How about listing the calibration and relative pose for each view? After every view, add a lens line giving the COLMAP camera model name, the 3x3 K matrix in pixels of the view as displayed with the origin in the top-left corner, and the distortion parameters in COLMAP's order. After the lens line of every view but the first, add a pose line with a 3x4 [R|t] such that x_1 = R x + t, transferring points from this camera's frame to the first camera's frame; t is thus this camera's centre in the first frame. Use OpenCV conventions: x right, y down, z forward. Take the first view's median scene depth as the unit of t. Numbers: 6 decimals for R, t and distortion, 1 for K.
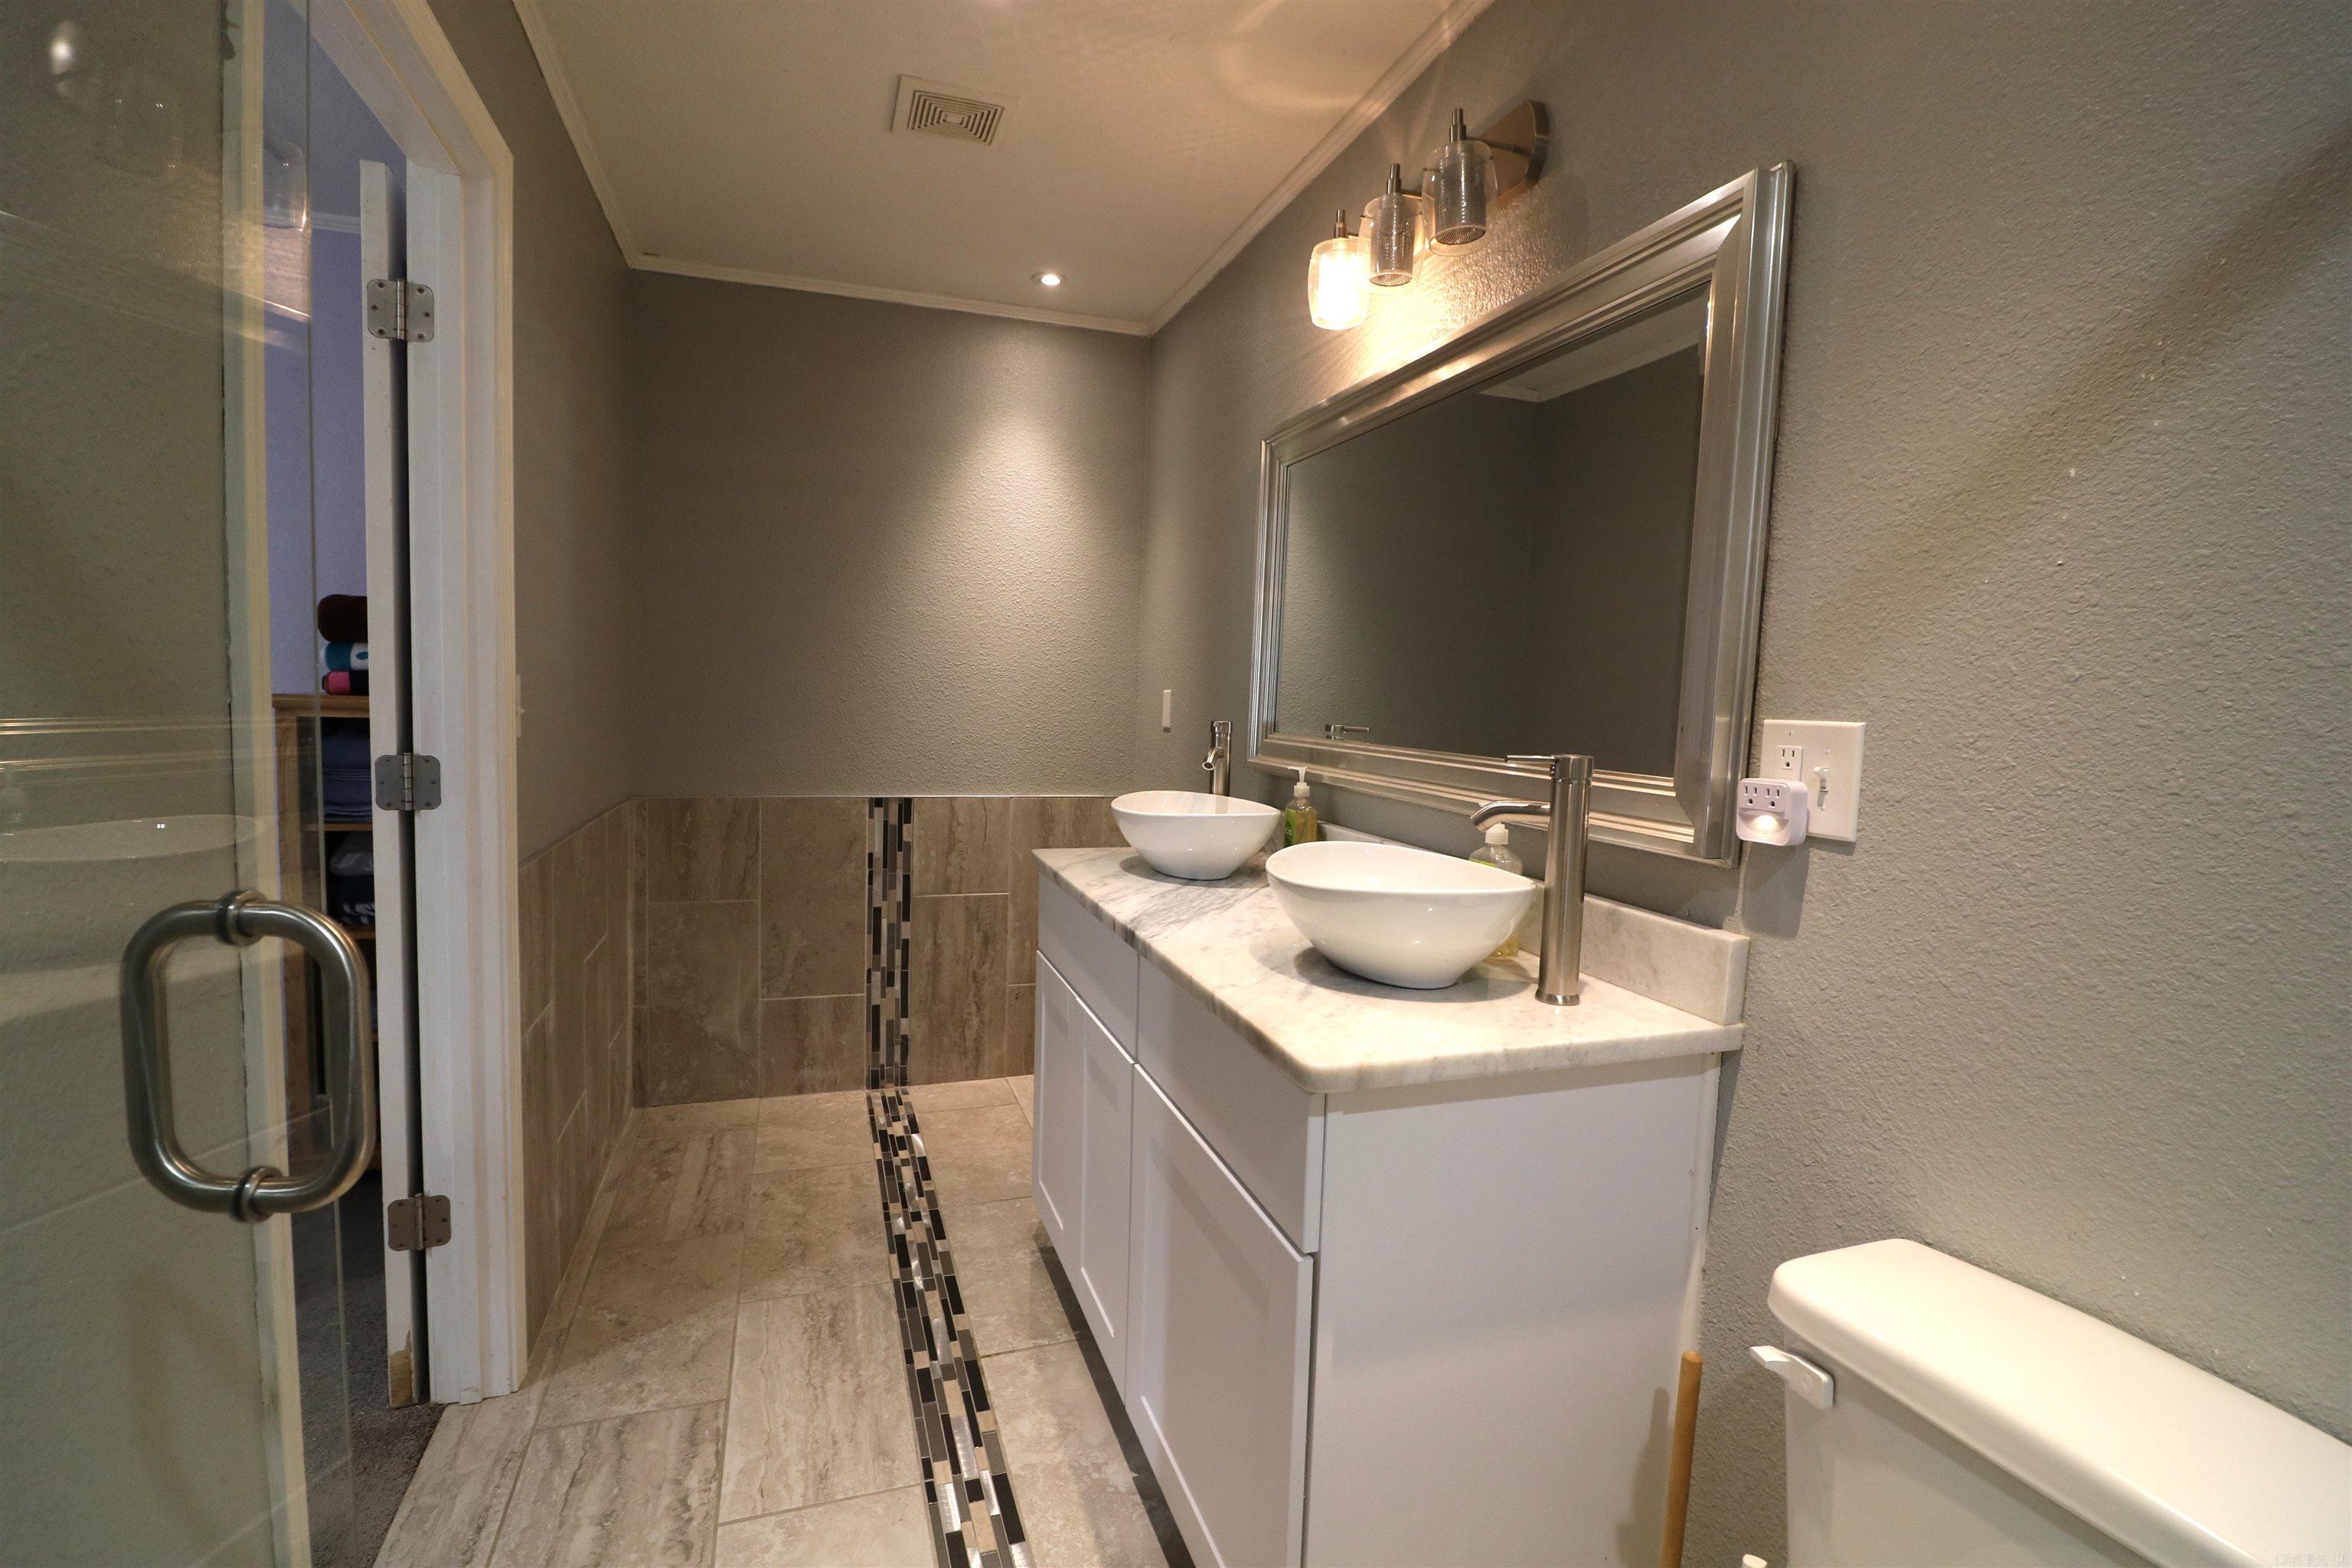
lens RADIAL K [[1085.1, 0, 1179.1], [0, 1085.1, 775.6], [0, 0, 1]] dist [0.004867, -0.016532]
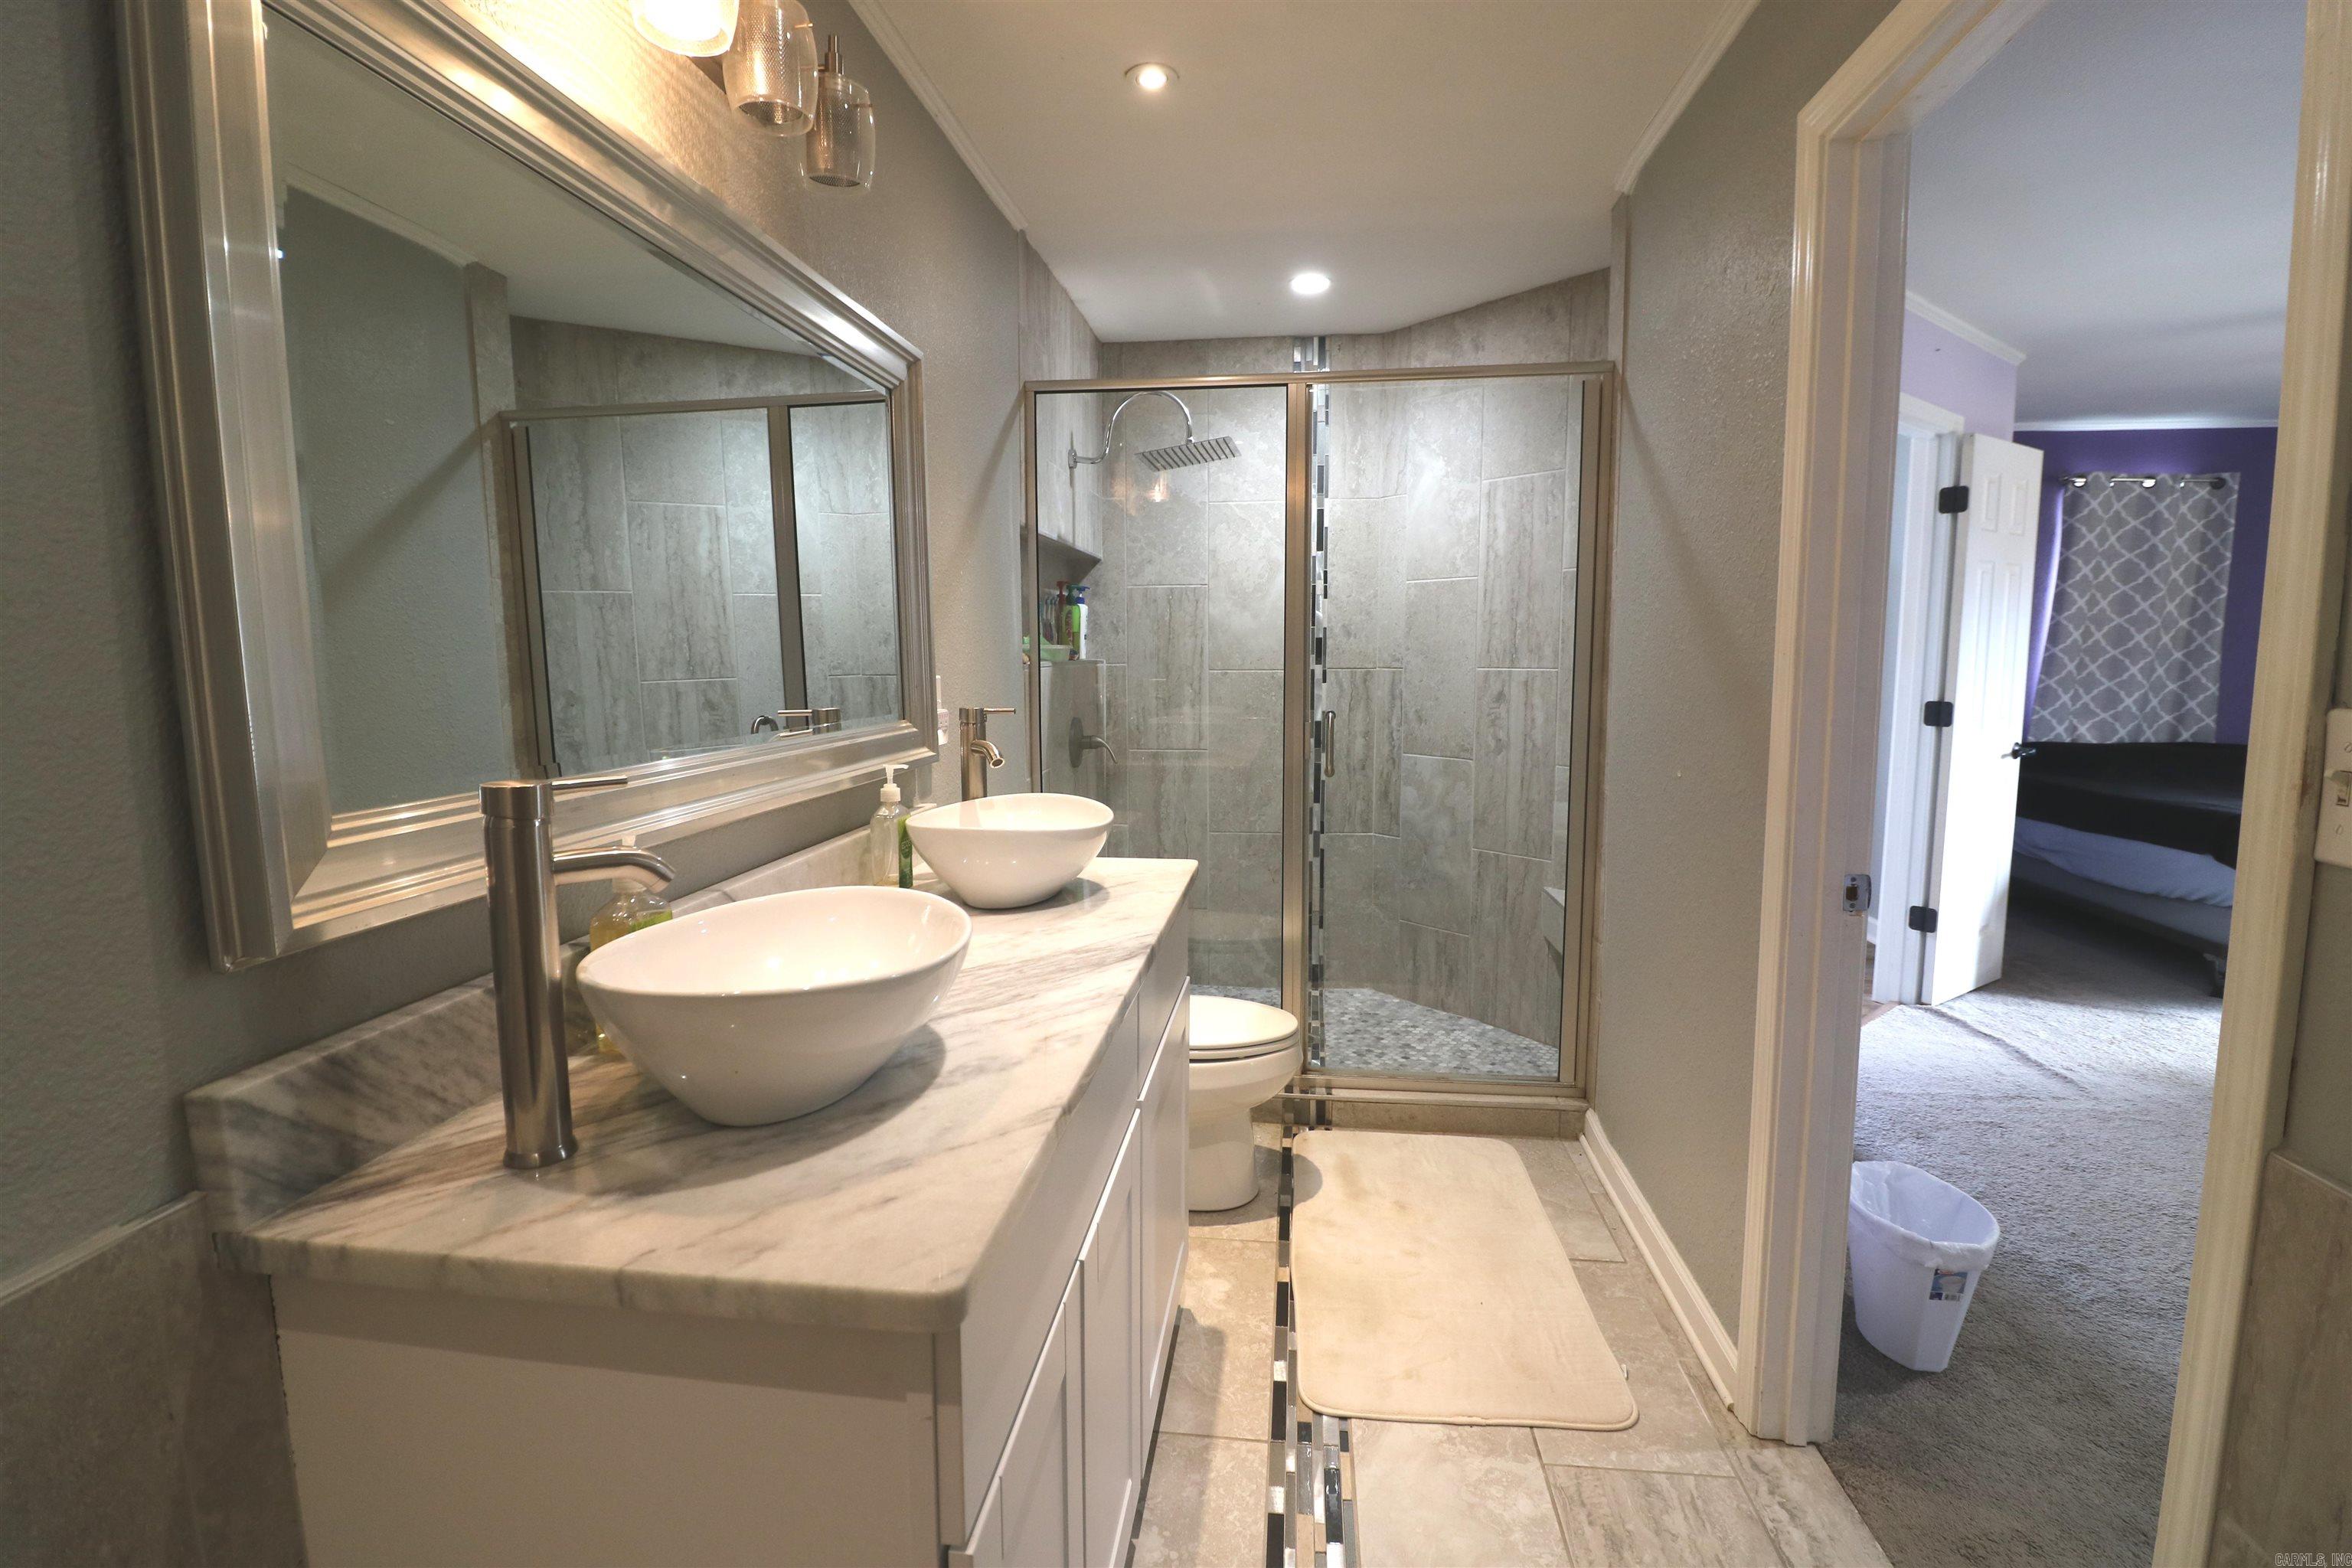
lens RADIAL K [[1085.1, 0, 1179.1], [0, 1085.1, 775.6], [0, 0, 1]] dist [0.004867, -0.016532]
pose [[-0.898554, -0.078237, 0.431833, -0.217986], [0.009411, 0.980320, 0.197191, -0.085551], [-0.438762, 0.181251, -0.880134, 0.870226]]
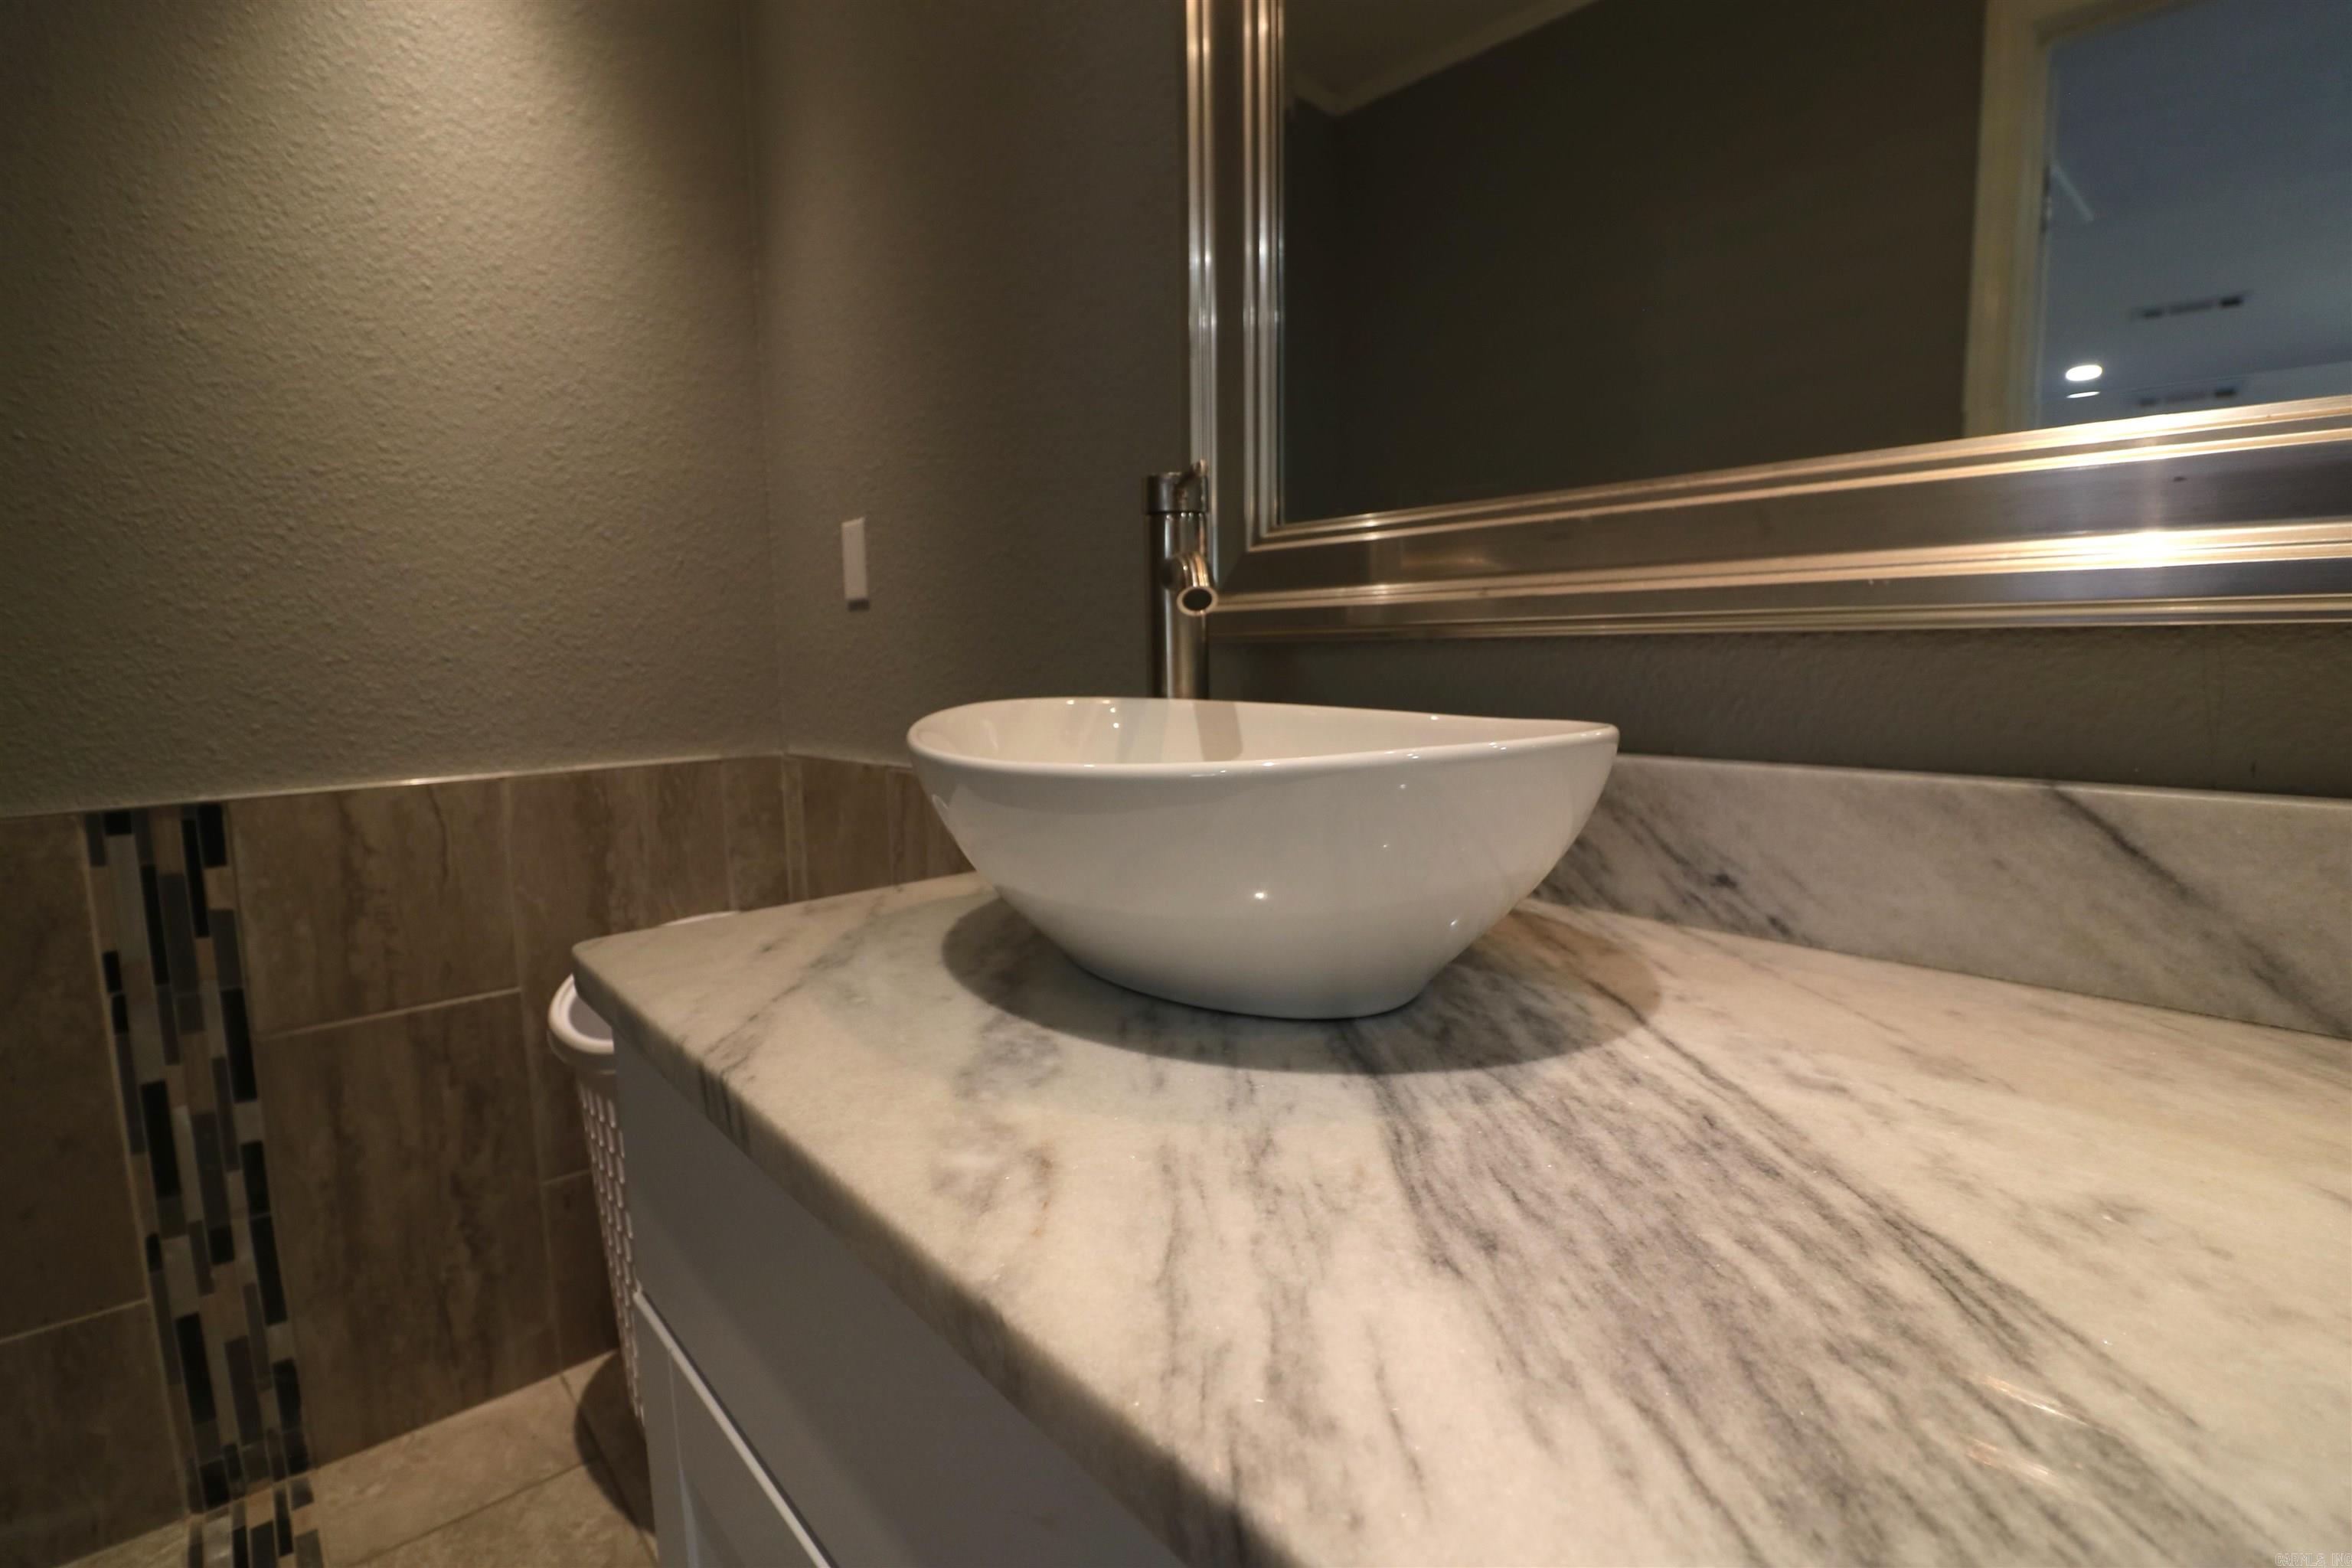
lens RADIAL K [[1085.1, 0, 1179.1], [0, 1085.1, 775.6], [0, 0, 1]] dist [0.004867, -0.016532]
pose [[0.922474, -0.095879, 0.373964, -0.066172], [0.079270, 0.995071, 0.059583, 0.015083], [-0.377833, -0.025320, 0.925527, 0.492398]]
